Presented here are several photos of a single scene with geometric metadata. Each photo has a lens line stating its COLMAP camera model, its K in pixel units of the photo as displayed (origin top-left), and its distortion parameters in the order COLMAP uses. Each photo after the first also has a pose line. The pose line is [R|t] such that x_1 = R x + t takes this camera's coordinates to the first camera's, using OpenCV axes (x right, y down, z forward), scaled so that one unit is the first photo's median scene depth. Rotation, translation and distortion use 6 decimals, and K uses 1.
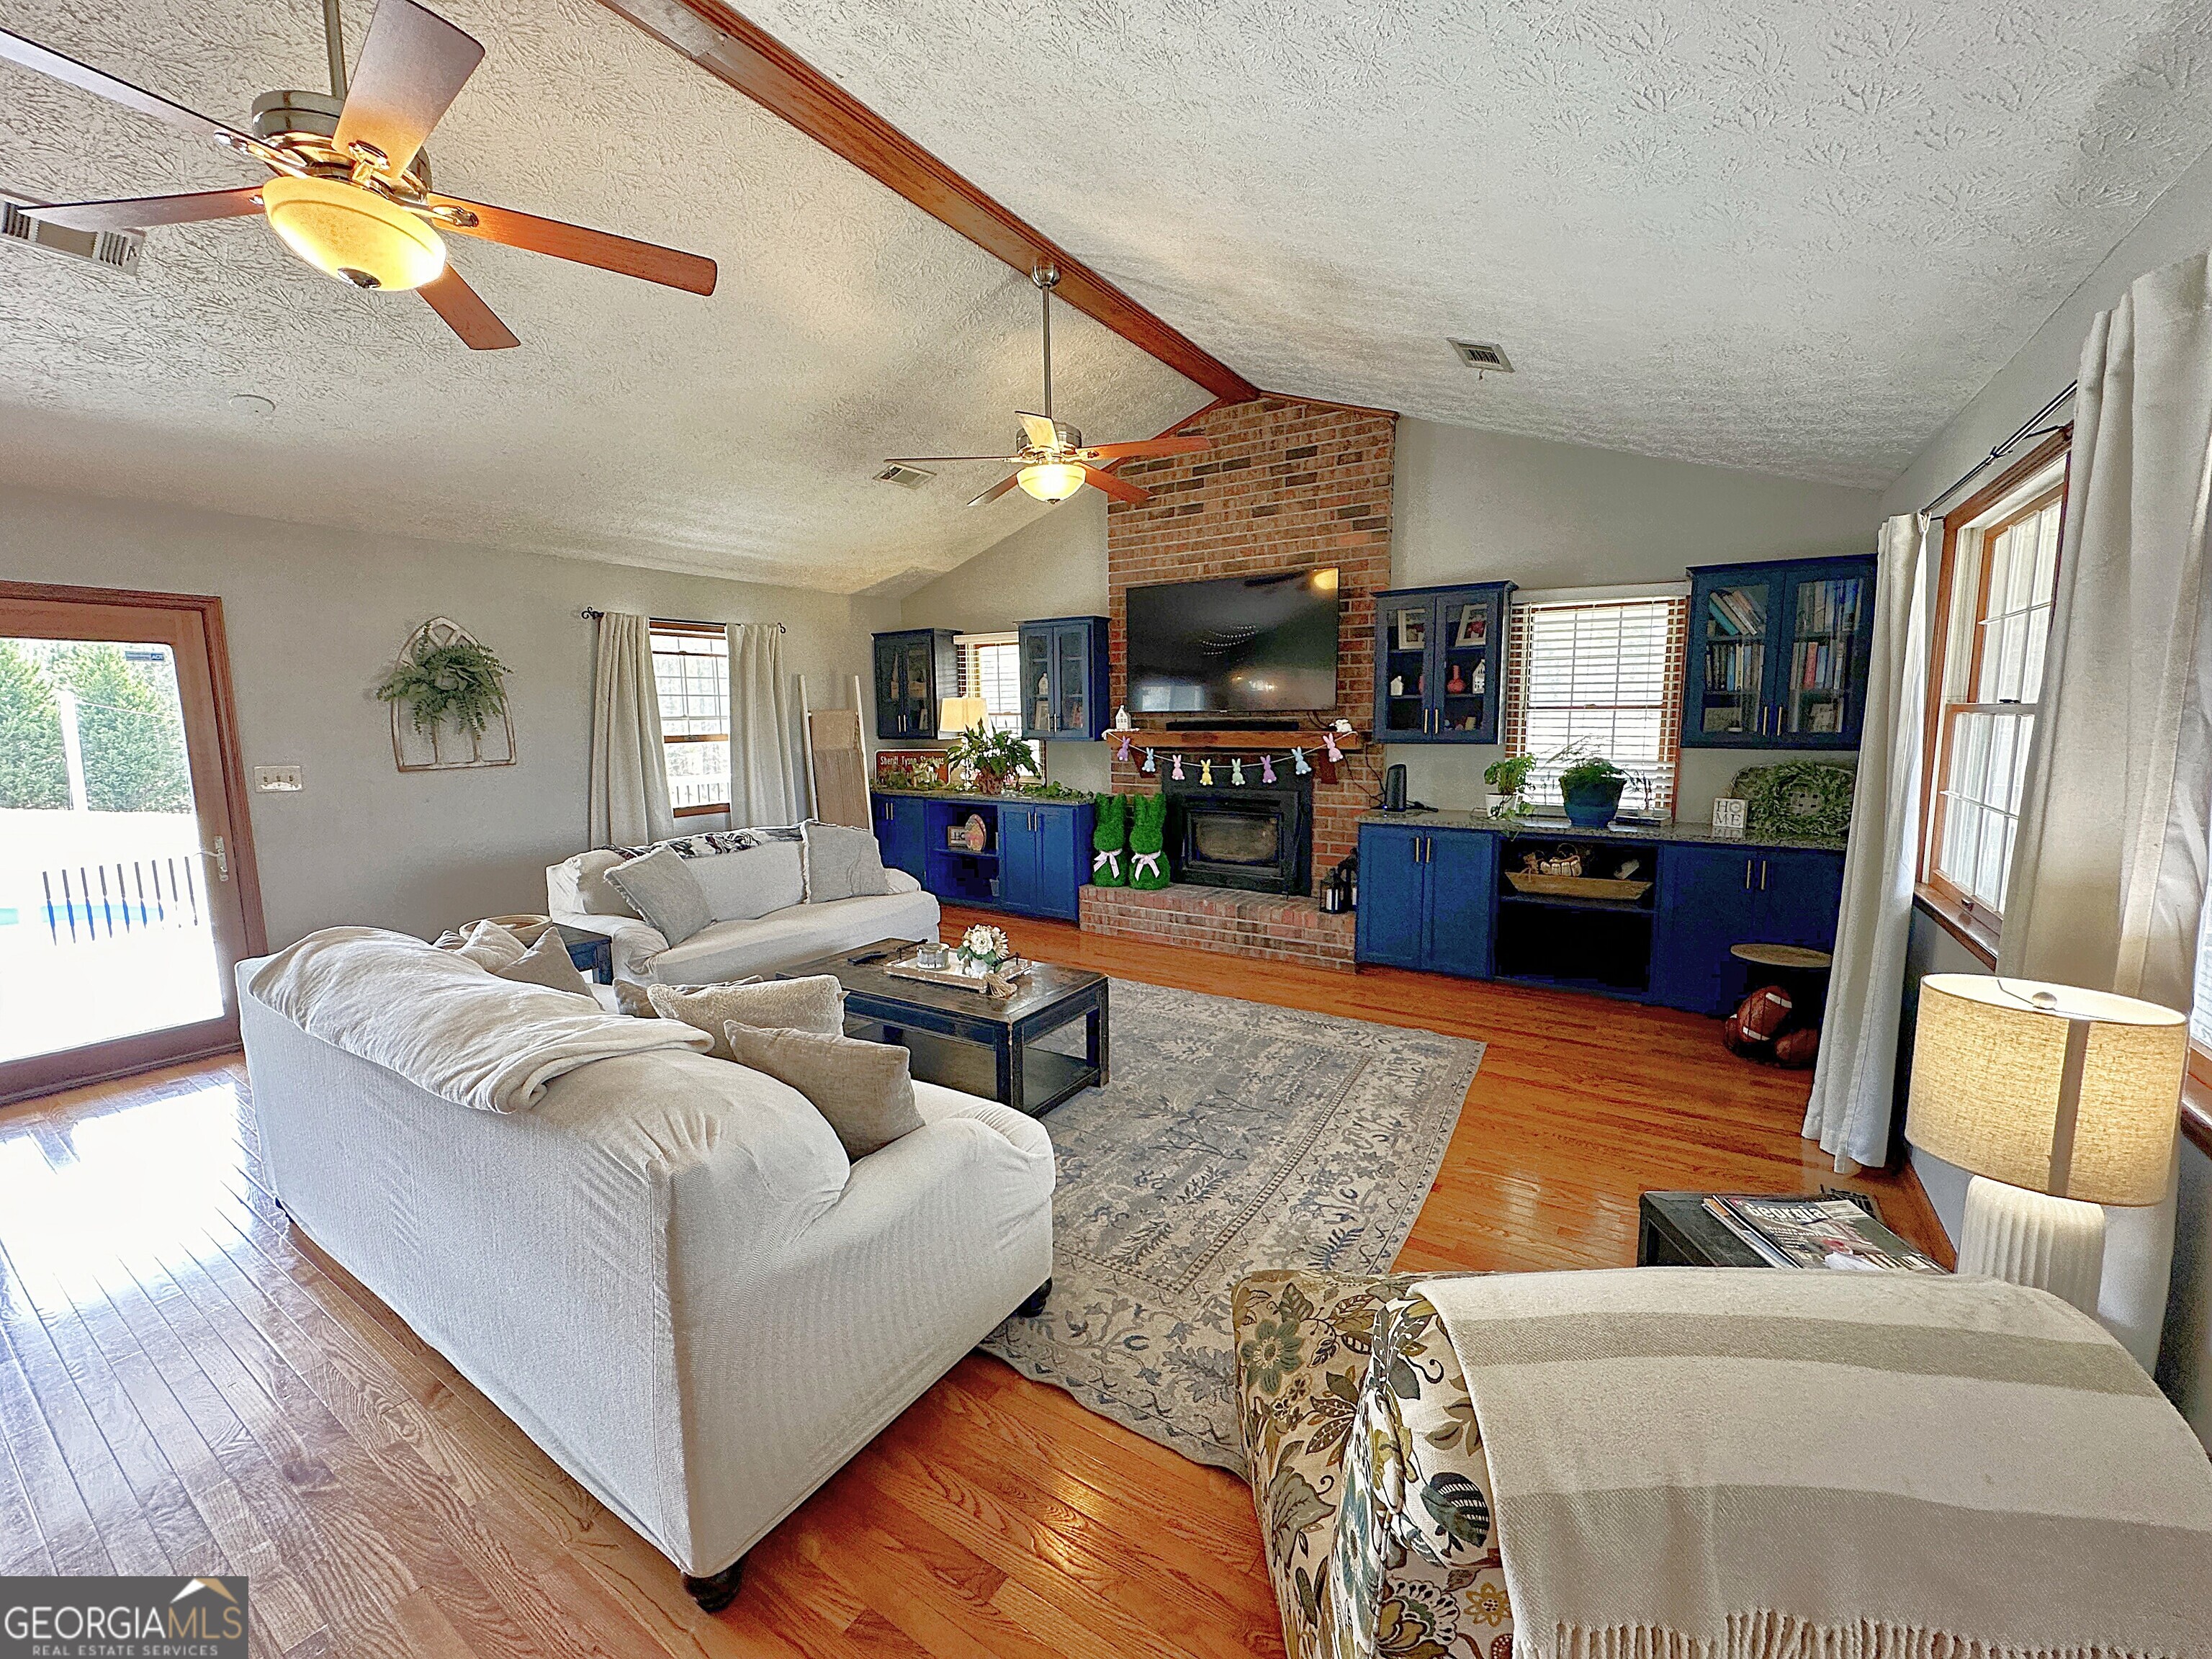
lens RADIAL K [[893.5, 0, 1106.0], [0, 893.5, 829.5], [0, 0, 1]] dist [-0.002599, 0.002291]
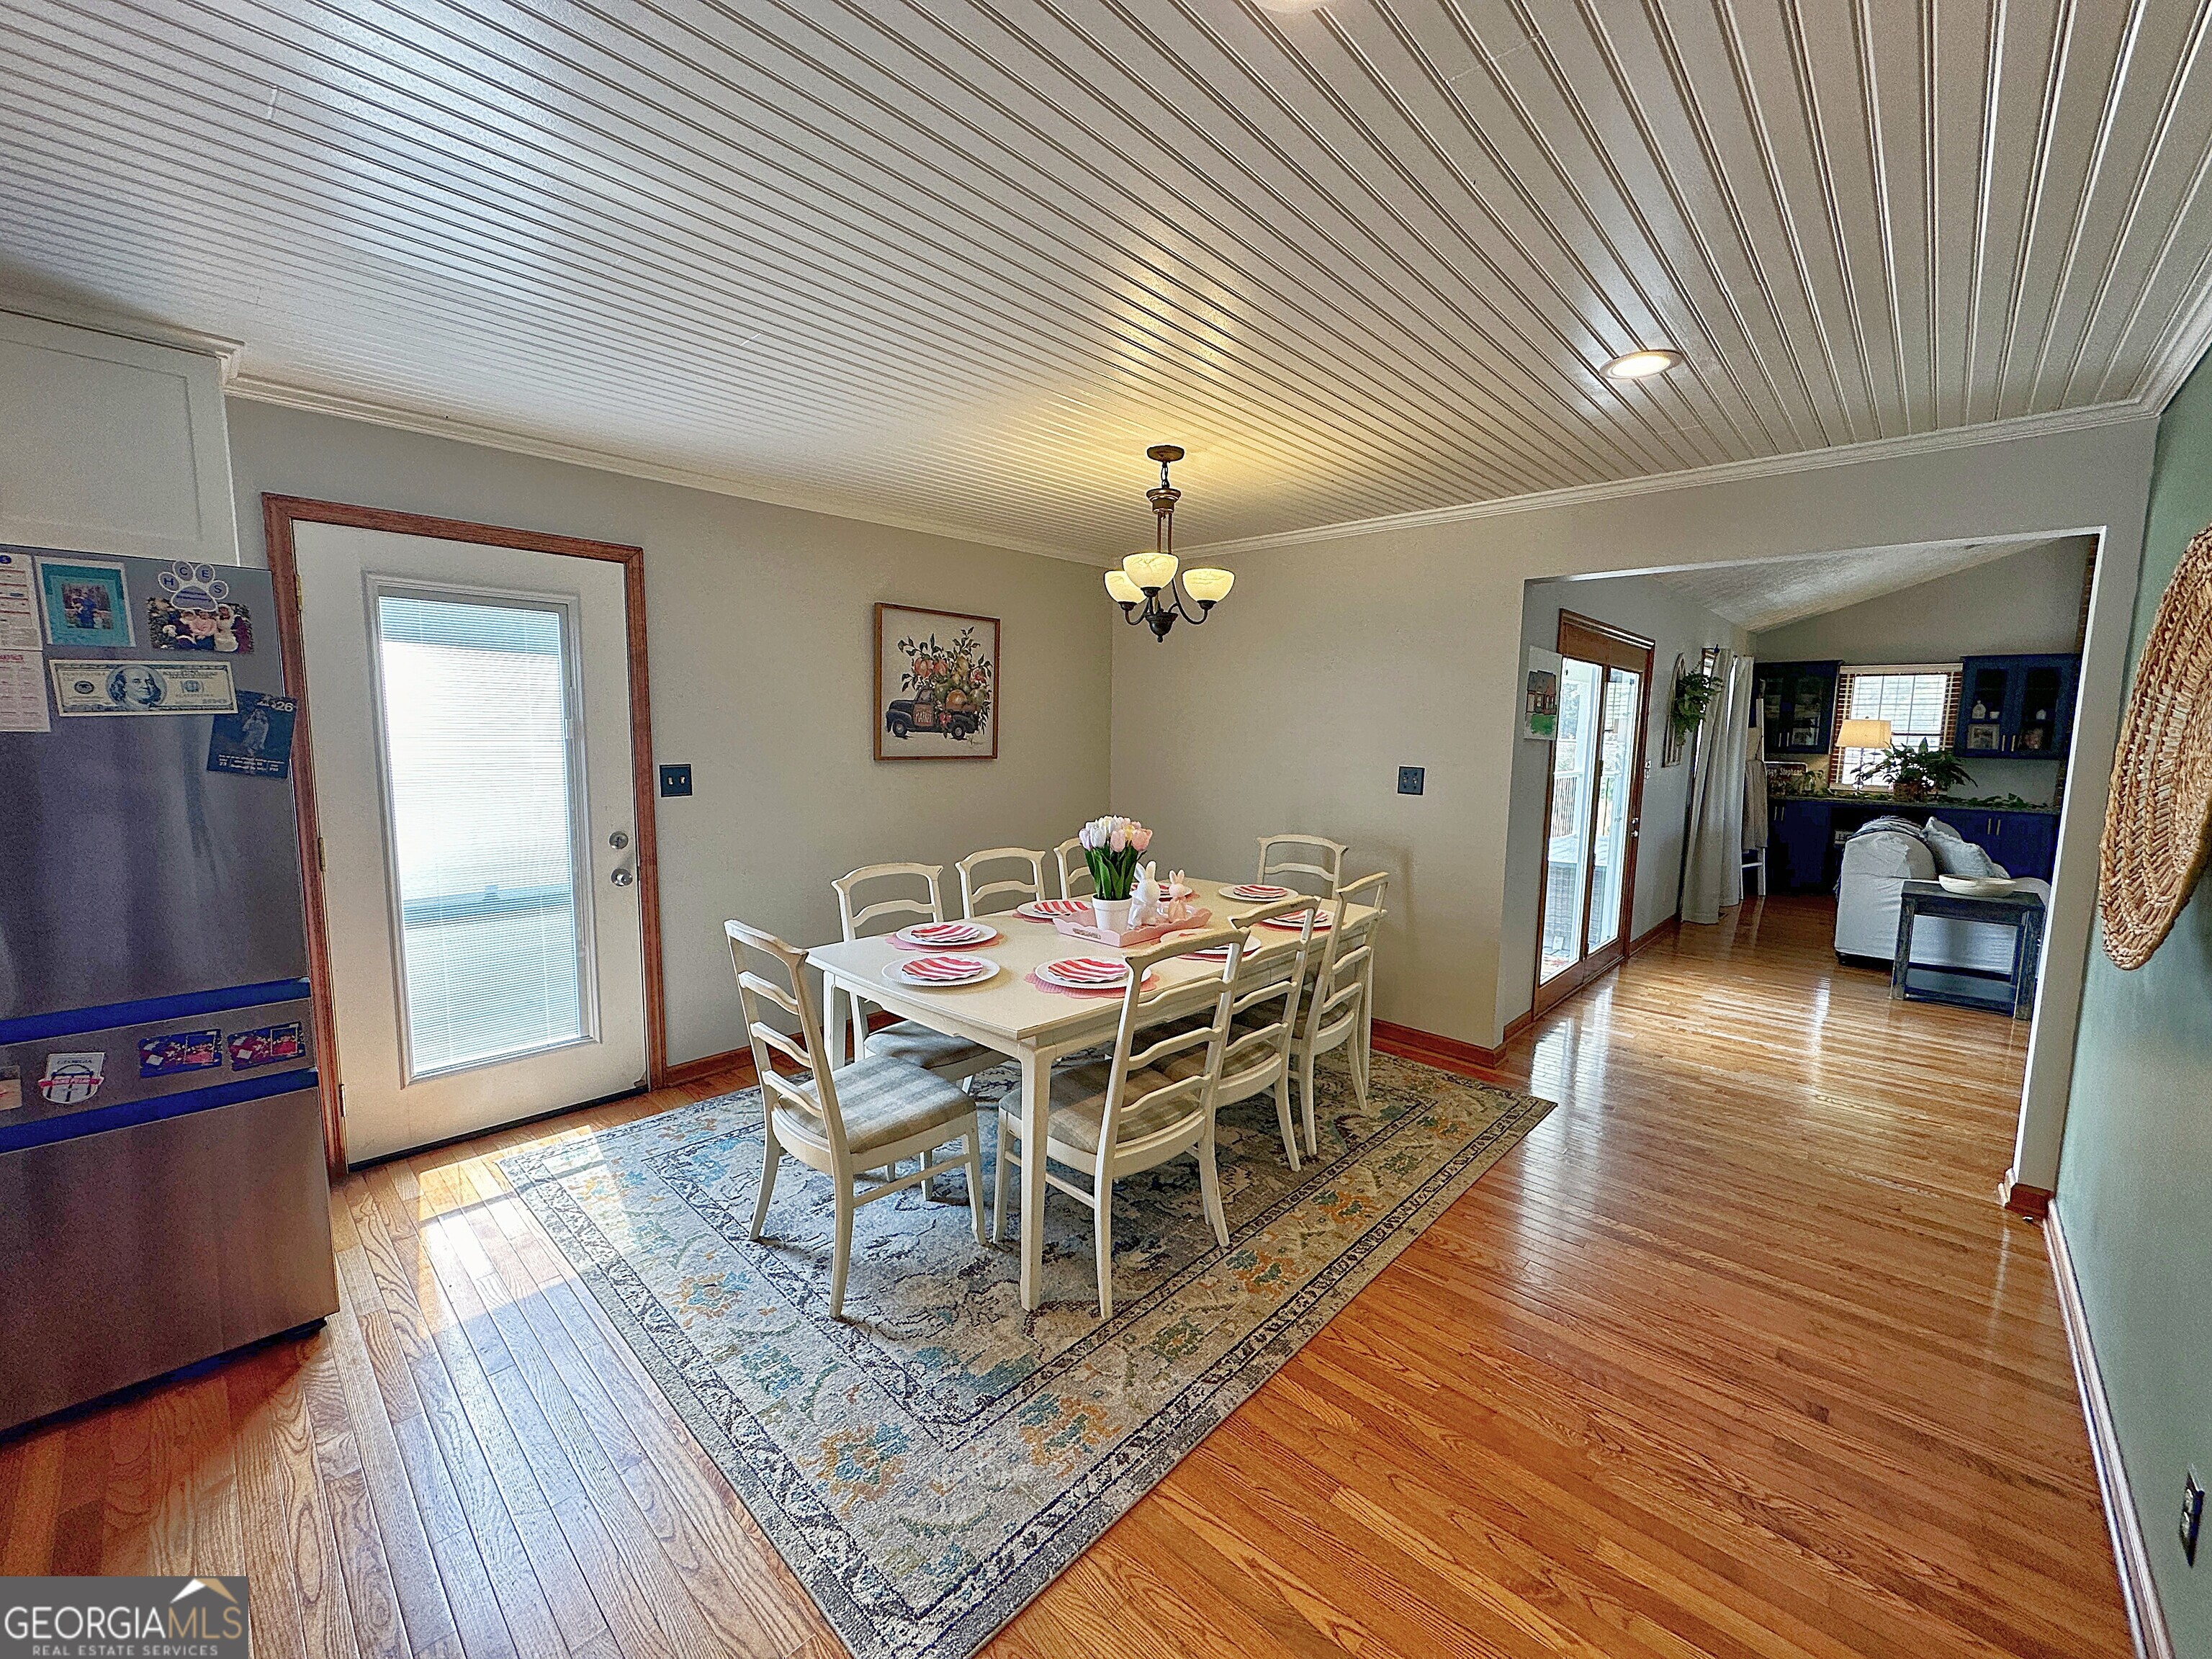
lens RADIAL K [[893.5, 0, 1106.0], [0, 893.5, 829.5], [0, 0, 1]] dist [-0.002599, 0.002291]
pose [[0.983466, 0.043998, -0.175669, -1.092904], [-0.046801, 0.998834, -0.011845, 0.067083], [0.174943, 0.019870, 0.984378, -0.379519]]
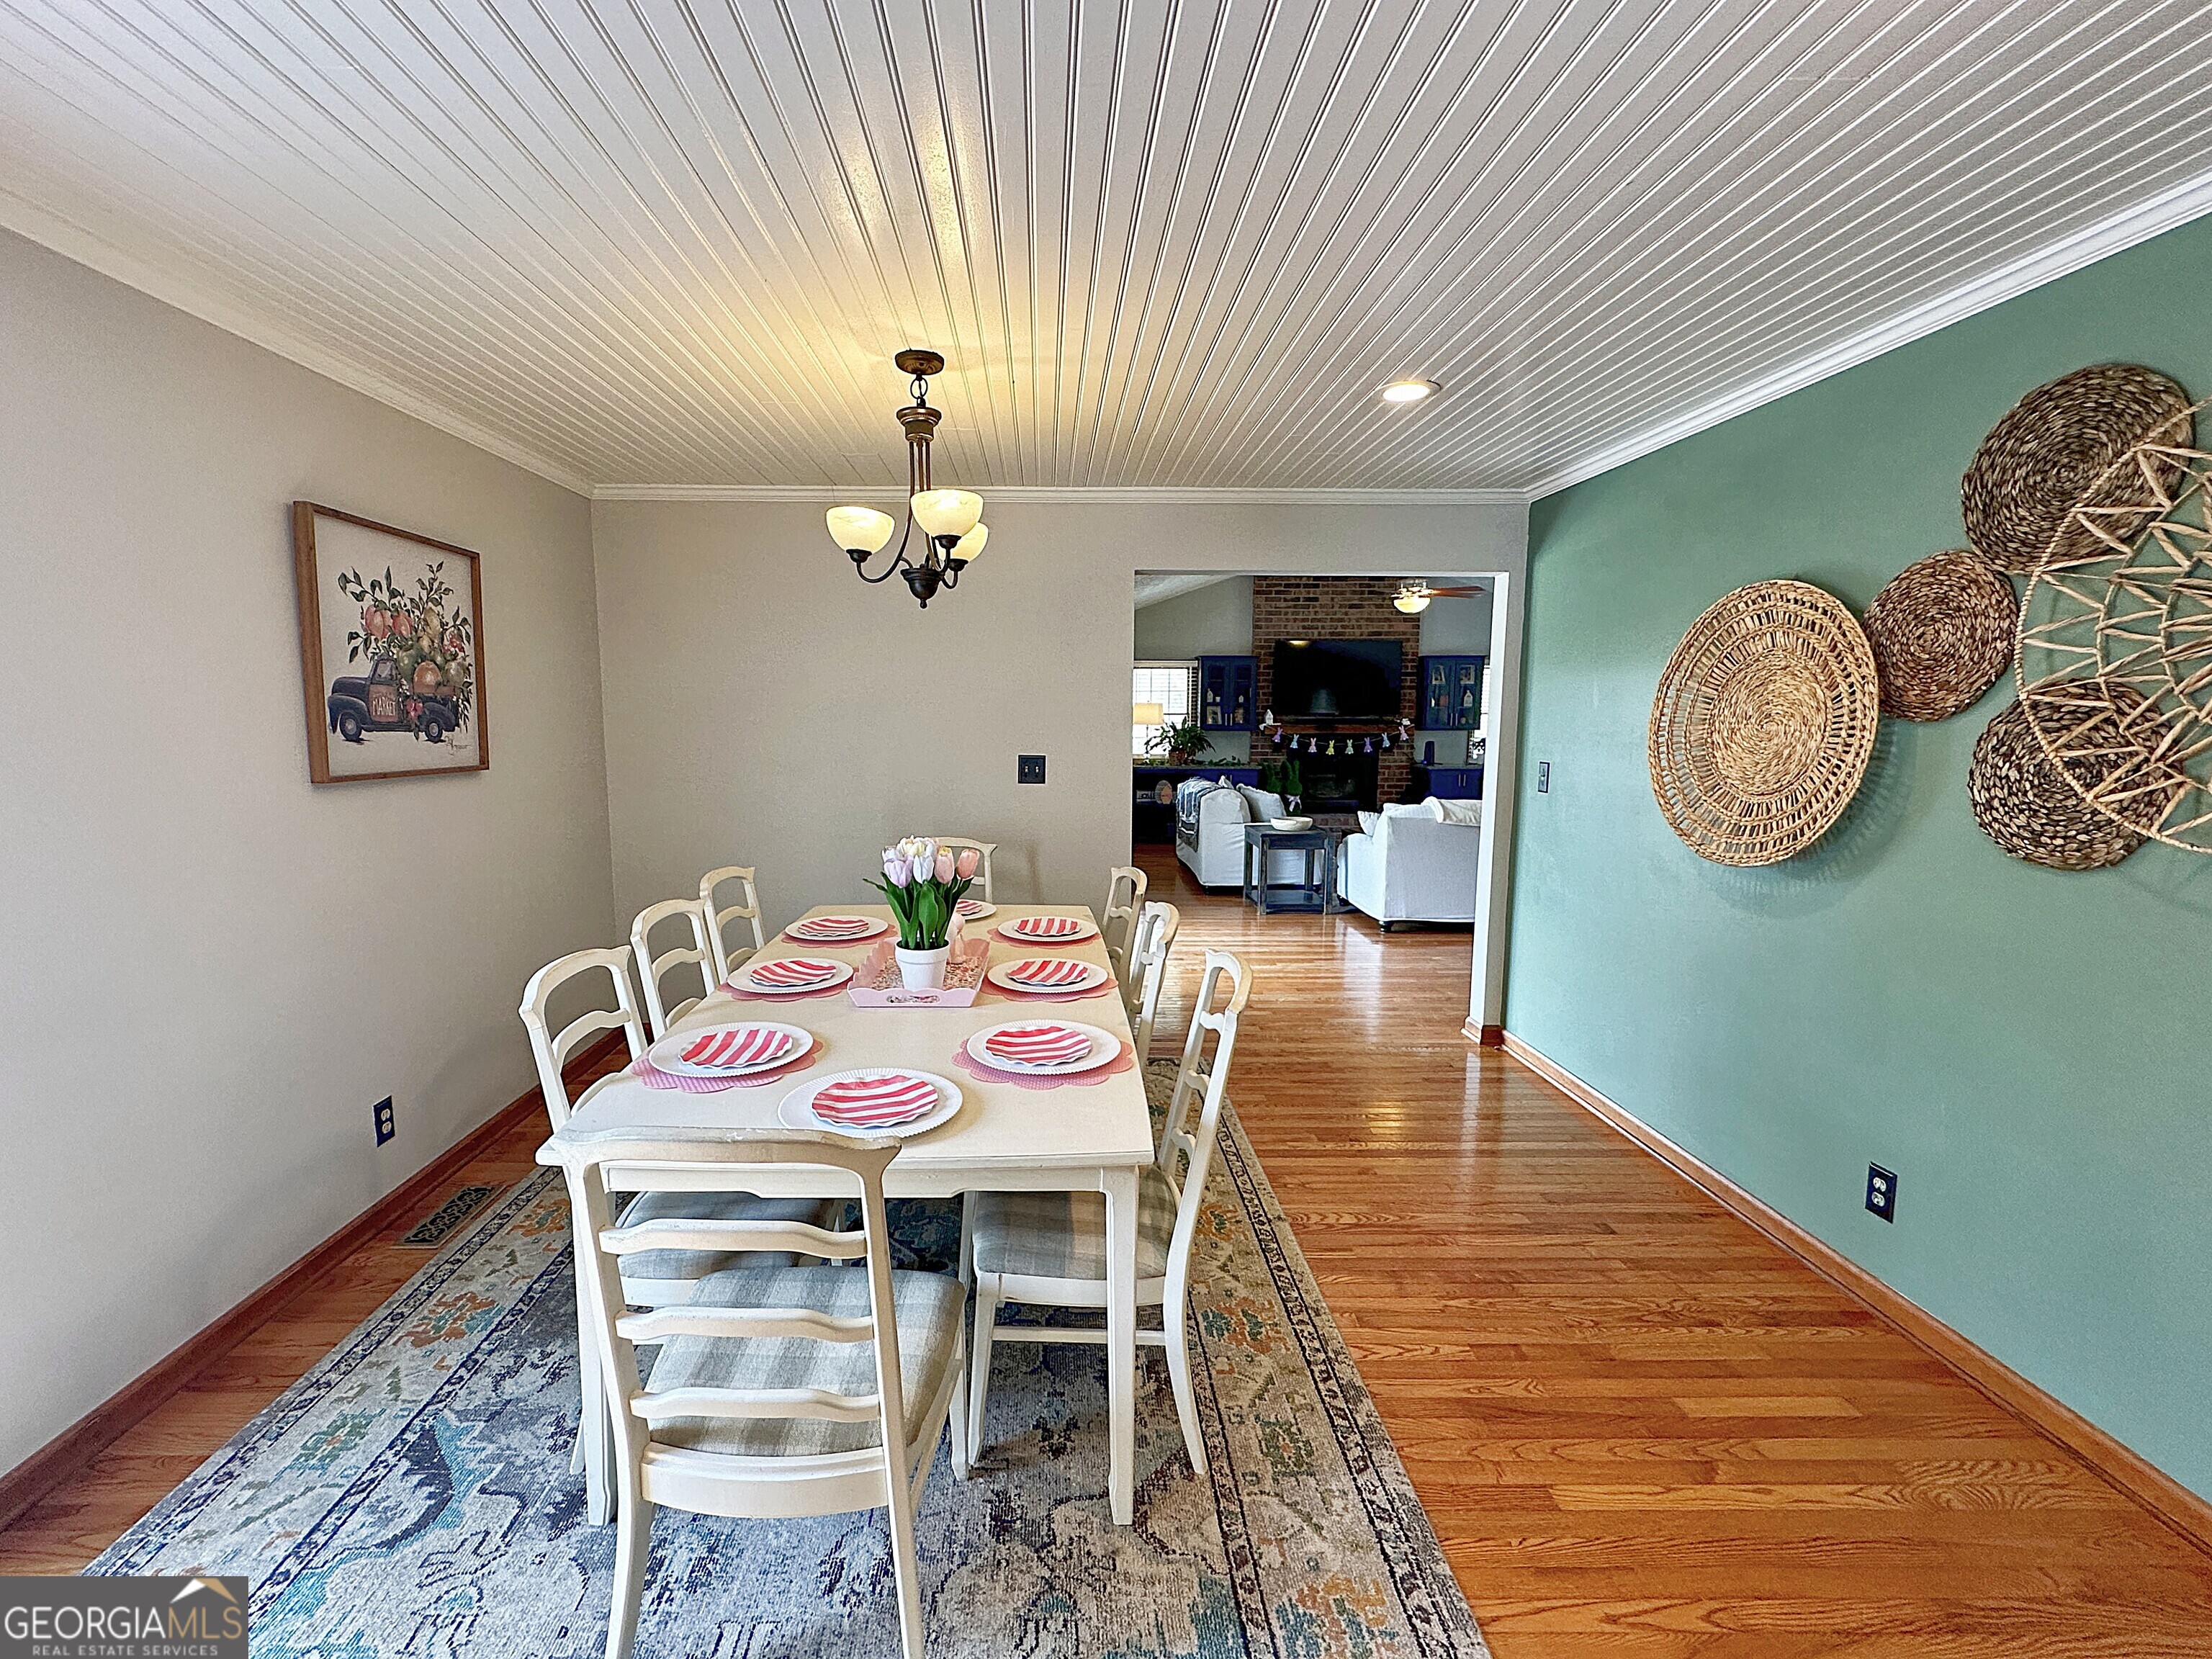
lens RADIAL K [[921.1, 0, 1041.4], [0, 921.1, 828.9], [0, 0, 1]] dist [-0.002533, 0.000377]
pose [[0.837271, -0.056381, 0.543874, -1.367729], [0.062757, 0.998005, 0.006845, 0.049044], [-0.543175, 0.028401, 0.839139, -0.226940]]
